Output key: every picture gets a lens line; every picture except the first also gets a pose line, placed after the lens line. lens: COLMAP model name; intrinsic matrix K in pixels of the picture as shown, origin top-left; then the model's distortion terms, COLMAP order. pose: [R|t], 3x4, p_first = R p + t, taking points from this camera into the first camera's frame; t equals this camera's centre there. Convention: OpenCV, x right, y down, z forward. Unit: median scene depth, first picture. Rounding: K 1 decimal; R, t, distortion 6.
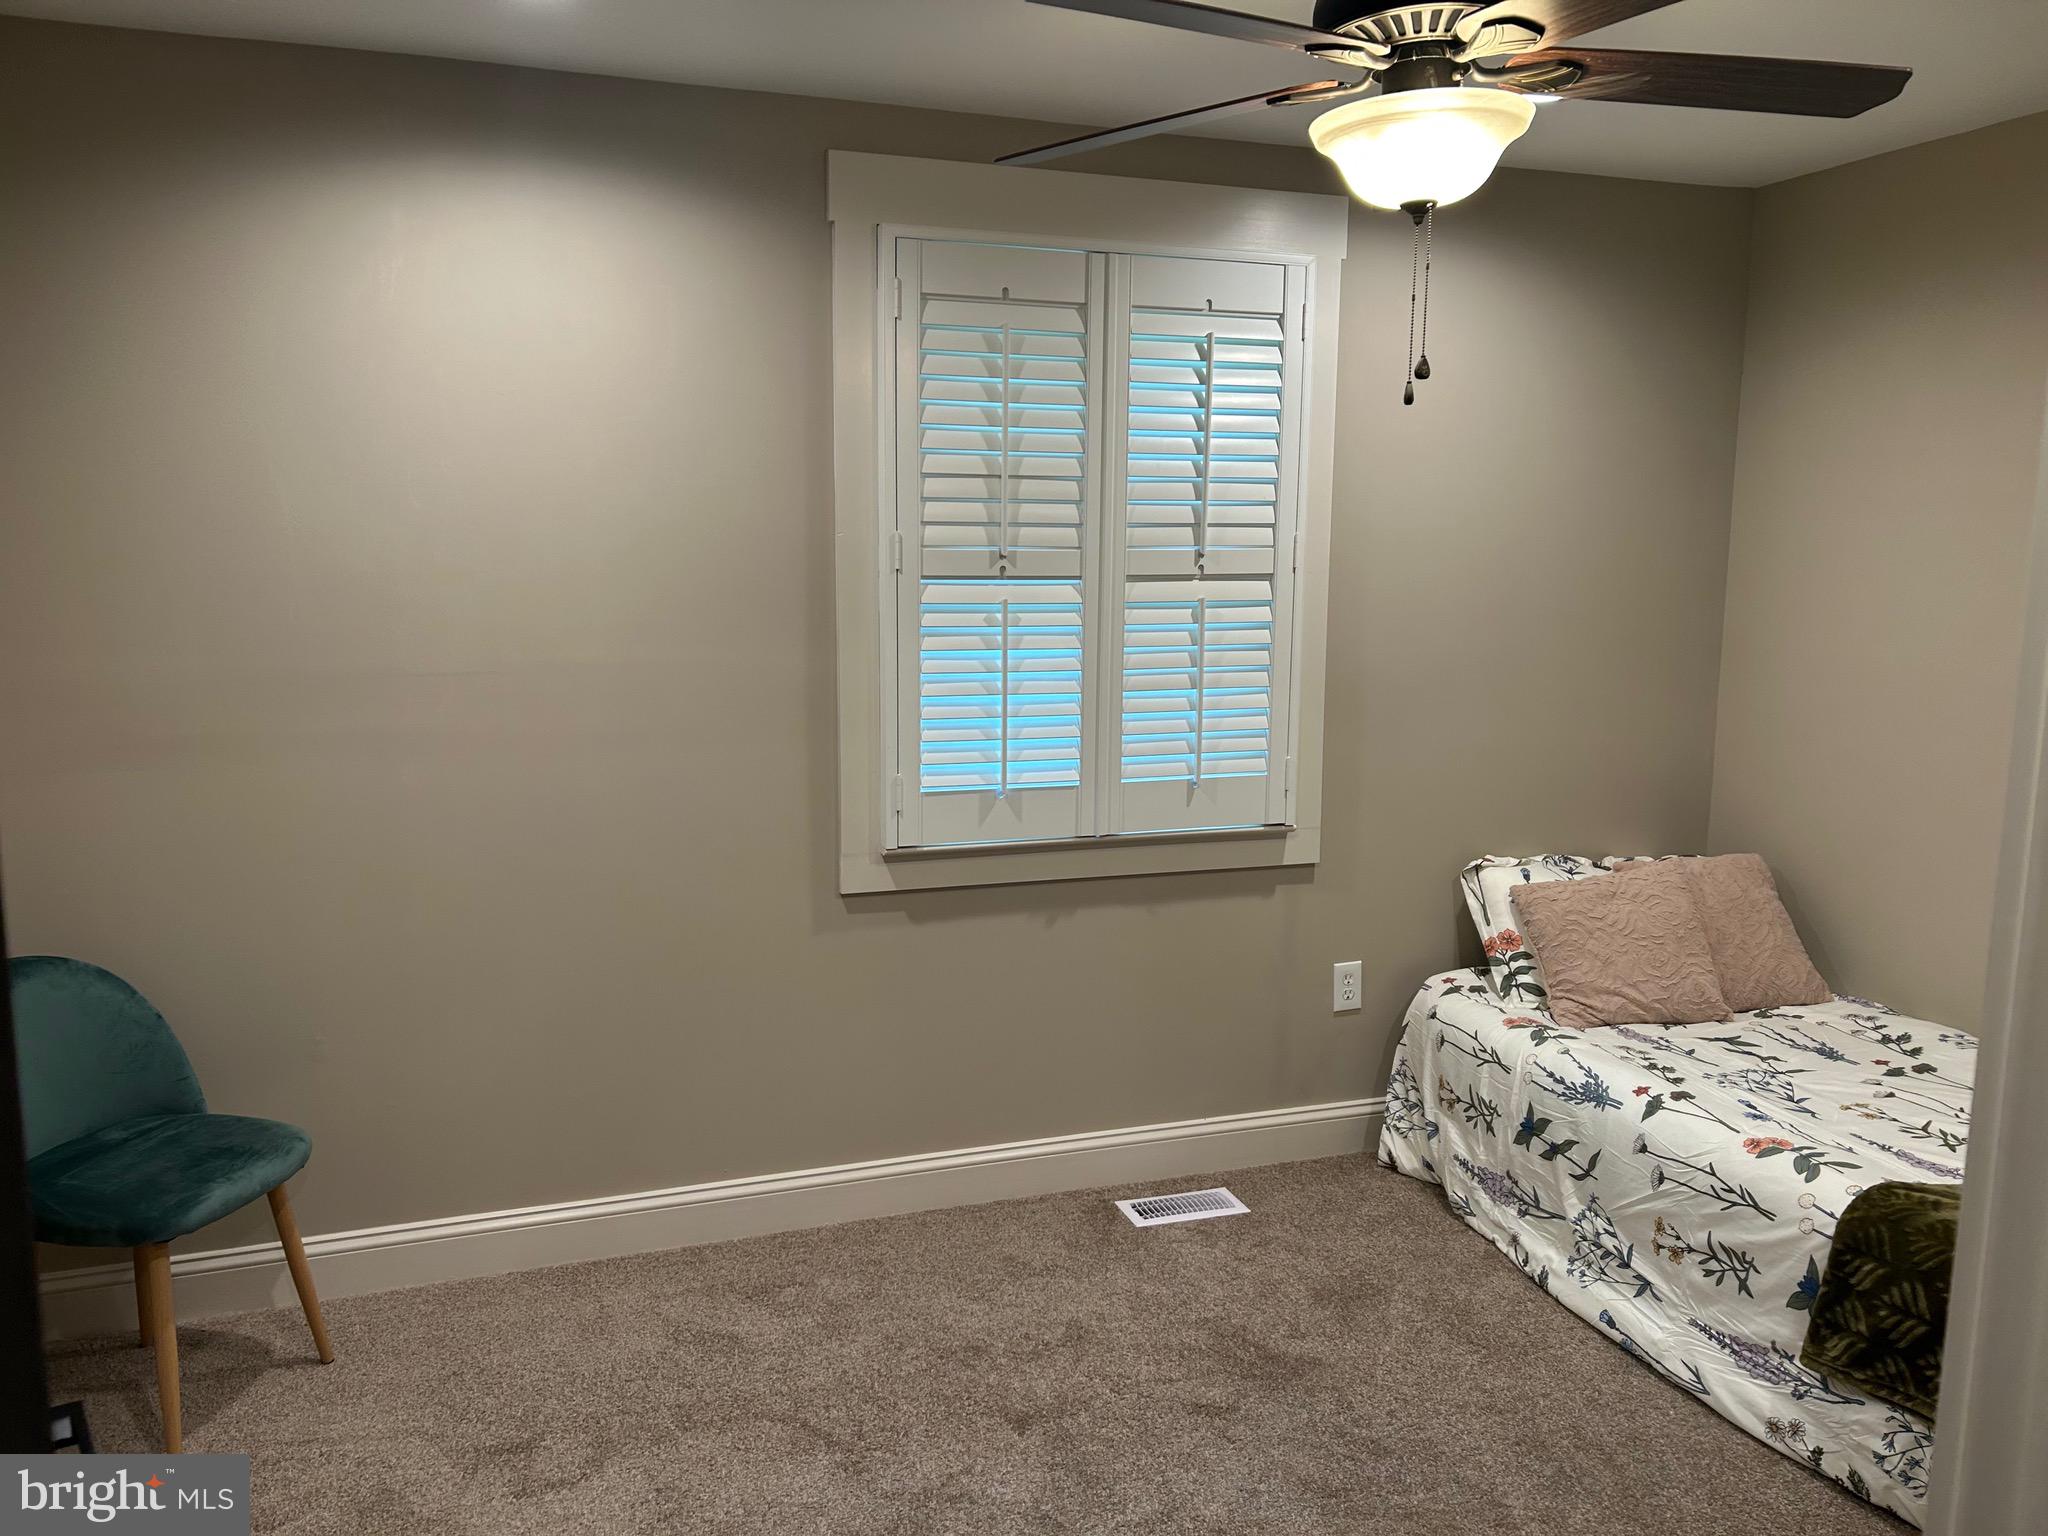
lens RADIAL K [[1562.0, 0, 1019.7], [0, 1562.0, 777.1], [0, 0, 1]] dist [0.054496, -0.055402]
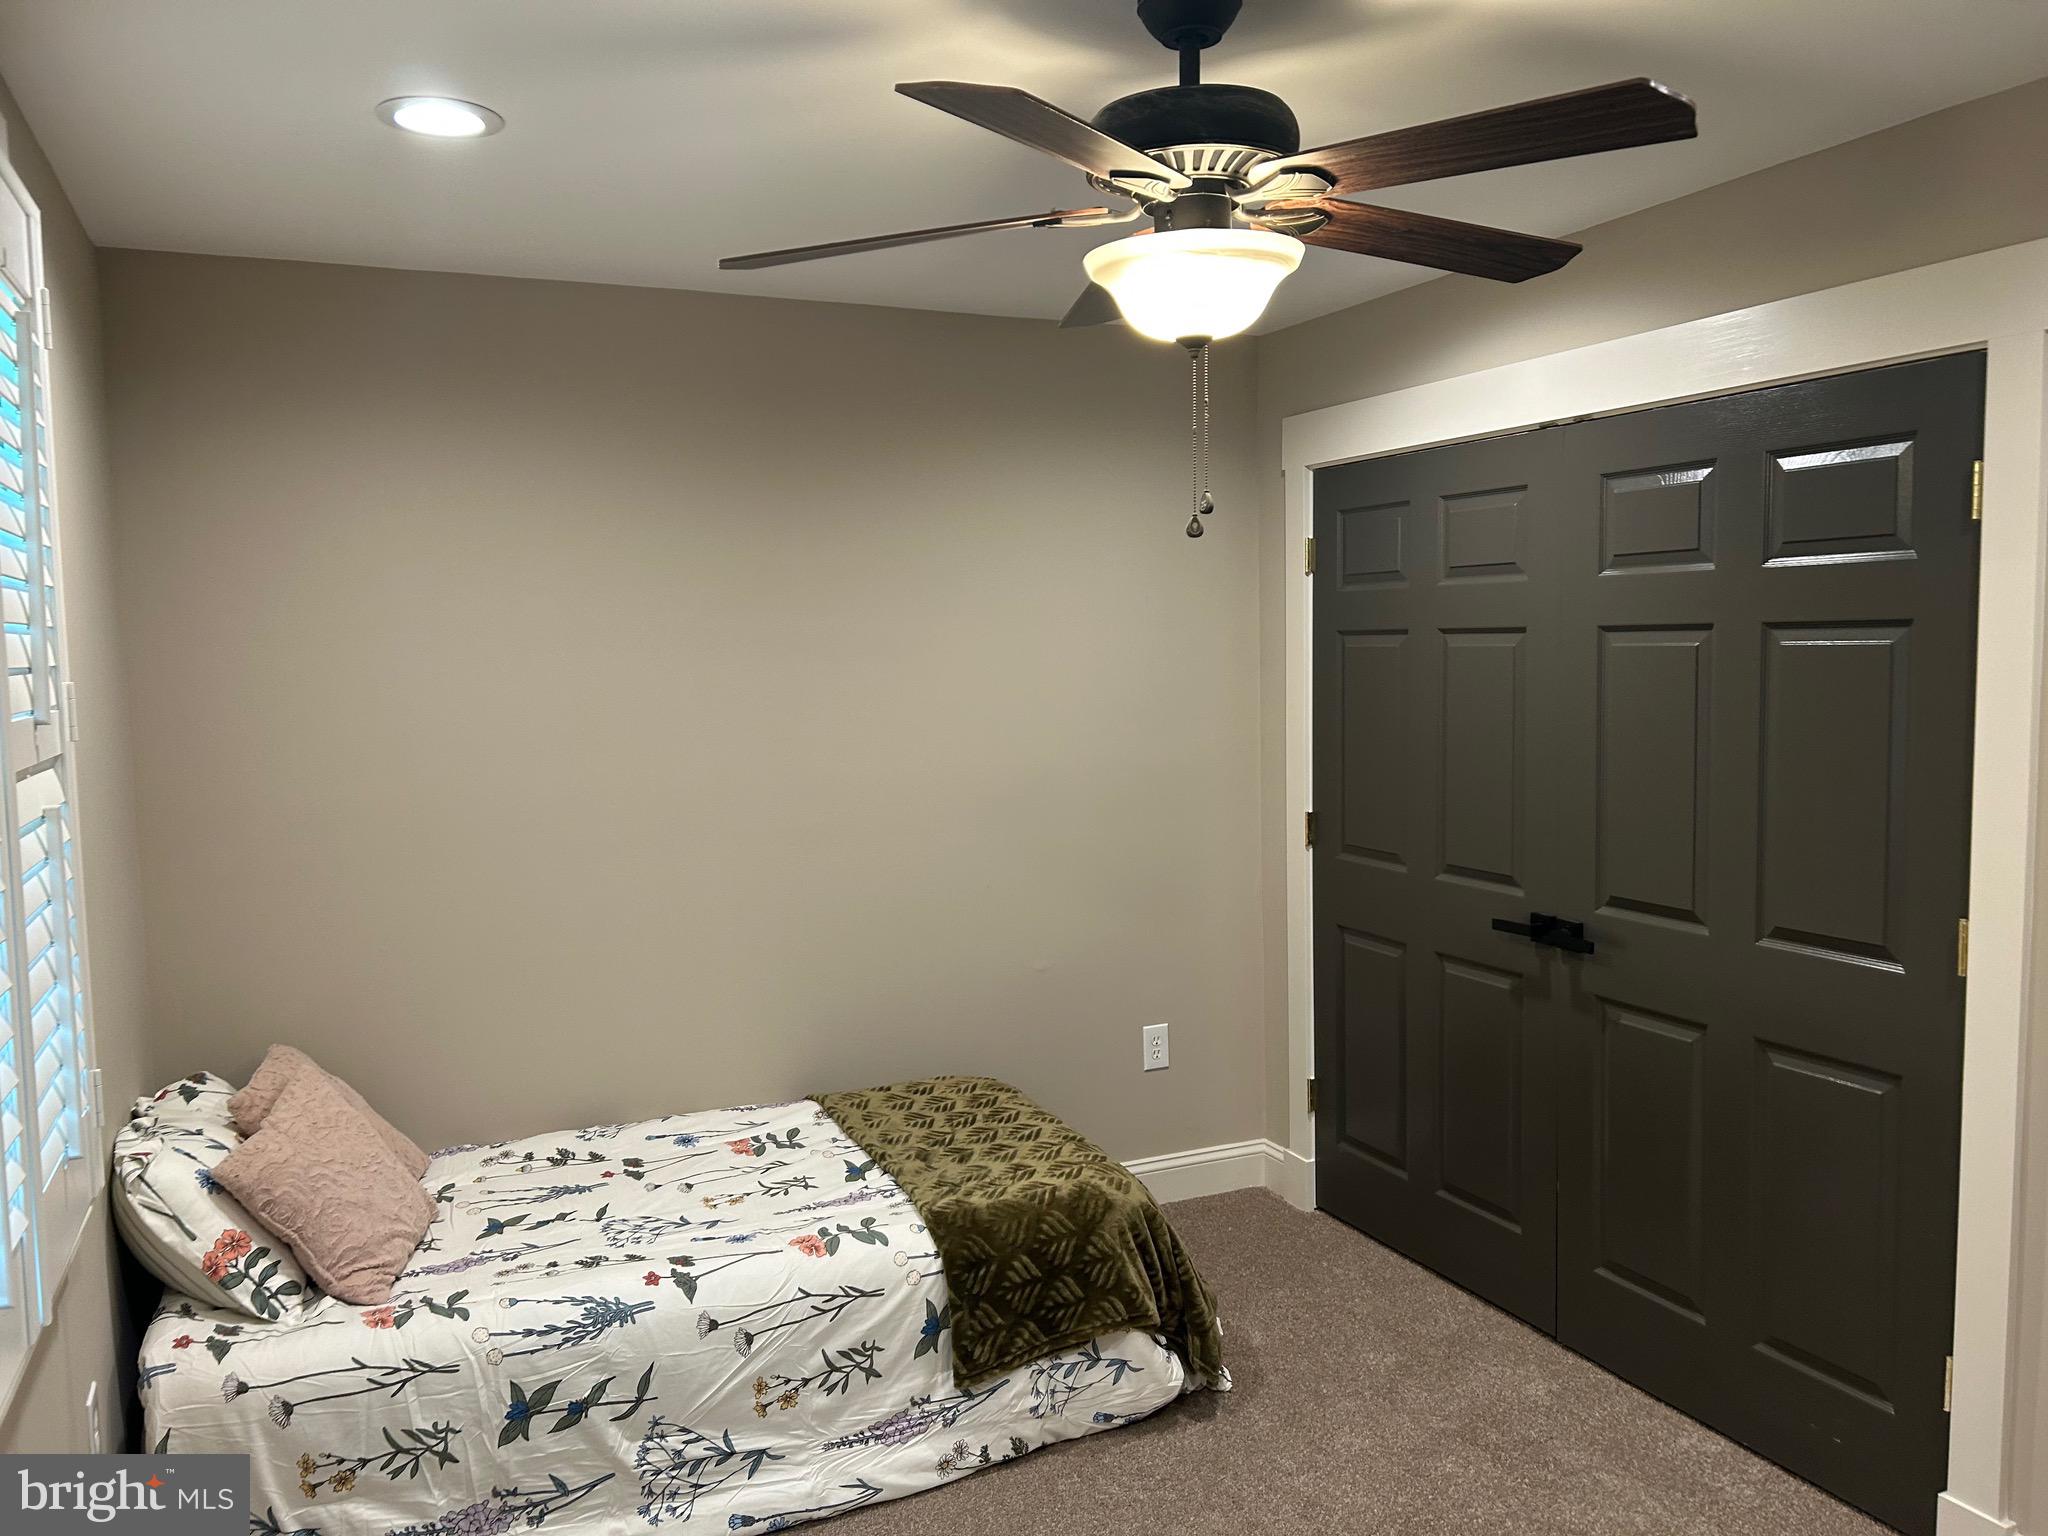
lens RADIAL K [[1562.0, 0, 1019.7], [0, 1562.0, 777.1], [0, 0, 1]] dist [0.054496, -0.055402]
pose [[-0.085723, -0.092833, 0.991985, -0.505279], [0.168584, 0.979941, 0.106274, -0.147103], [-0.981953, 0.176343, -0.068353, 0.829033]]
